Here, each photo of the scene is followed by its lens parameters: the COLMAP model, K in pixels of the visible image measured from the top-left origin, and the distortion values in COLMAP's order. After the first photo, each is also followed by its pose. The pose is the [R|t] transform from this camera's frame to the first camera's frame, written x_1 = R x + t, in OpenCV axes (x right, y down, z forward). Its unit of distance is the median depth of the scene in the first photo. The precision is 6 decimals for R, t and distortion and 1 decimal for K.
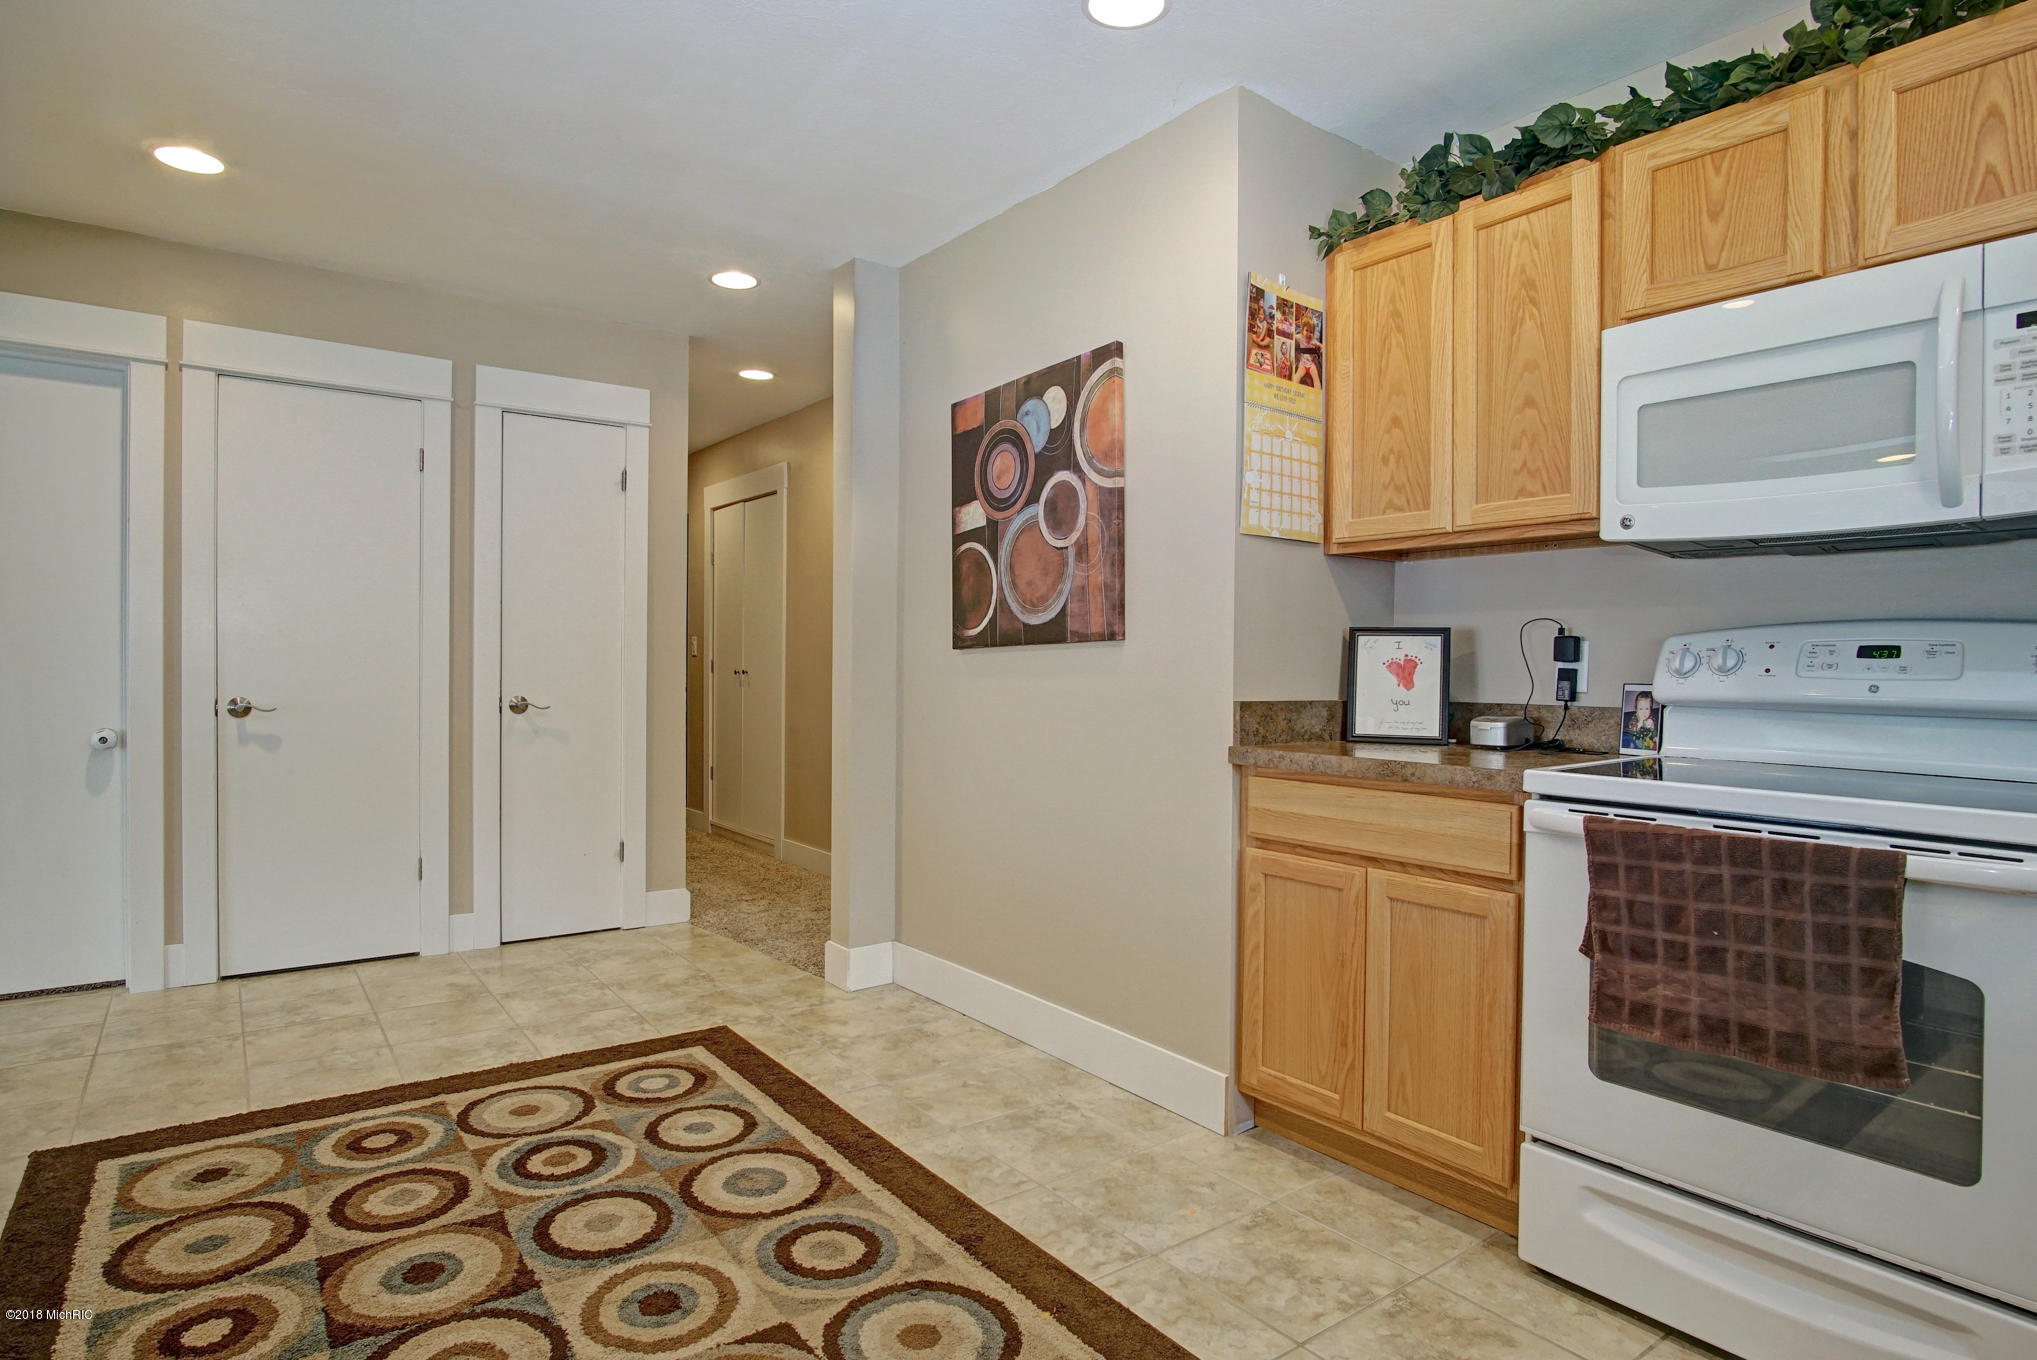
lens RADIAL K [[1112.6, 0, 1000.2], [0, 1112.6, 676.0], [0, 0, 1]] dist [-0.007166, 0.003542]
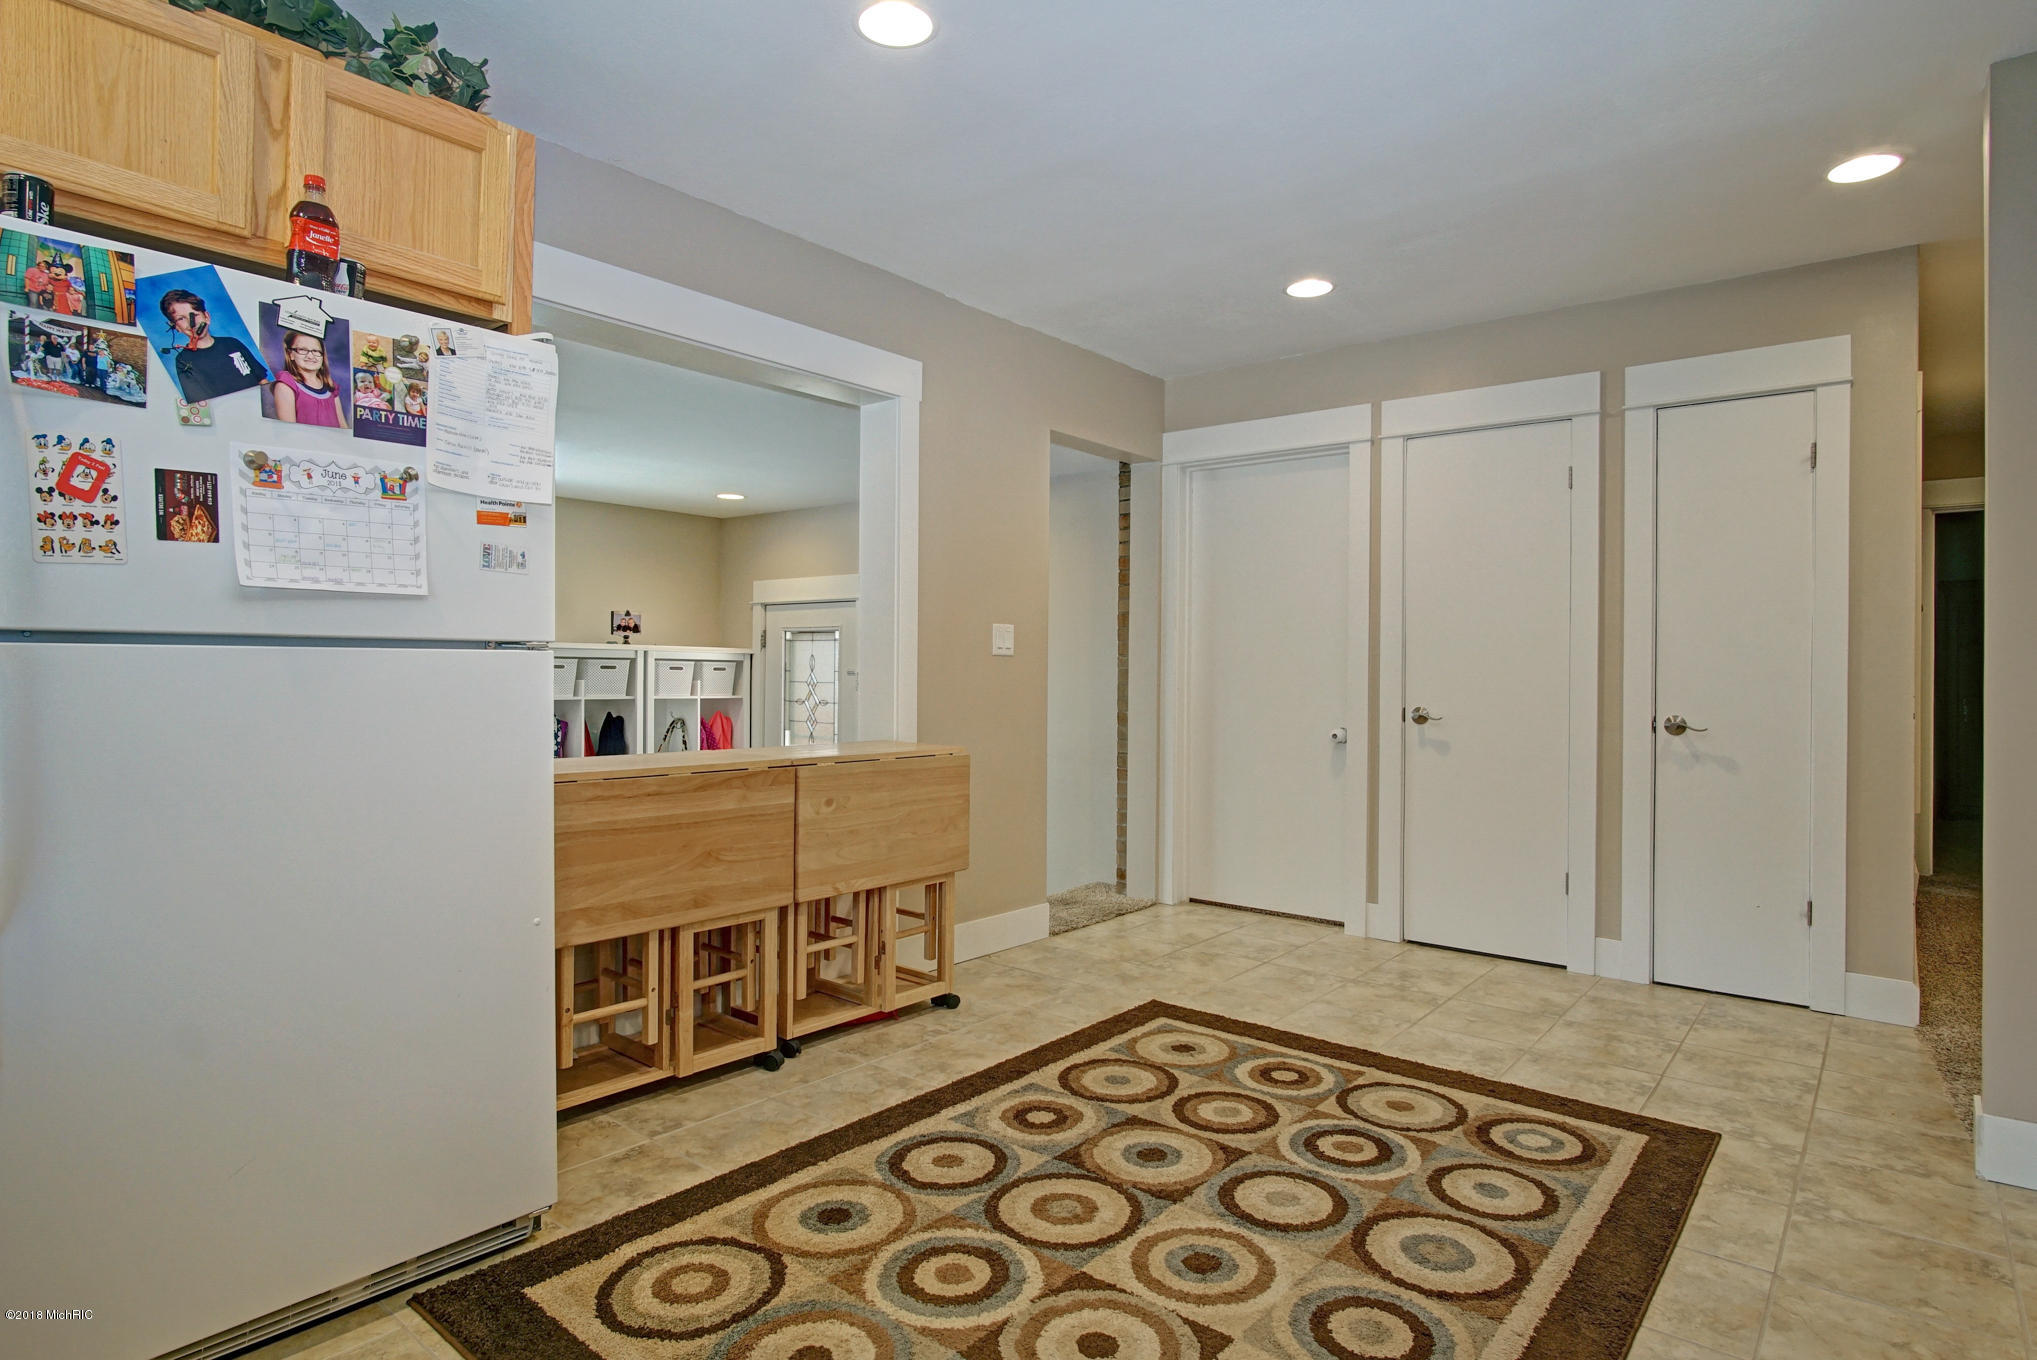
lens RADIAL K [[1112.6, 0, 1000.9], [0, 1112.6, 674.2], [0, 0, 1]] dist [-0.007166, 0.003542]
pose [[0.250647, -0.004208, -0.968069, 0.508346], [-0.019496, 0.999766, -0.009393, 0.005936], [0.967882, 0.021228, 0.250506, 0.389971]]
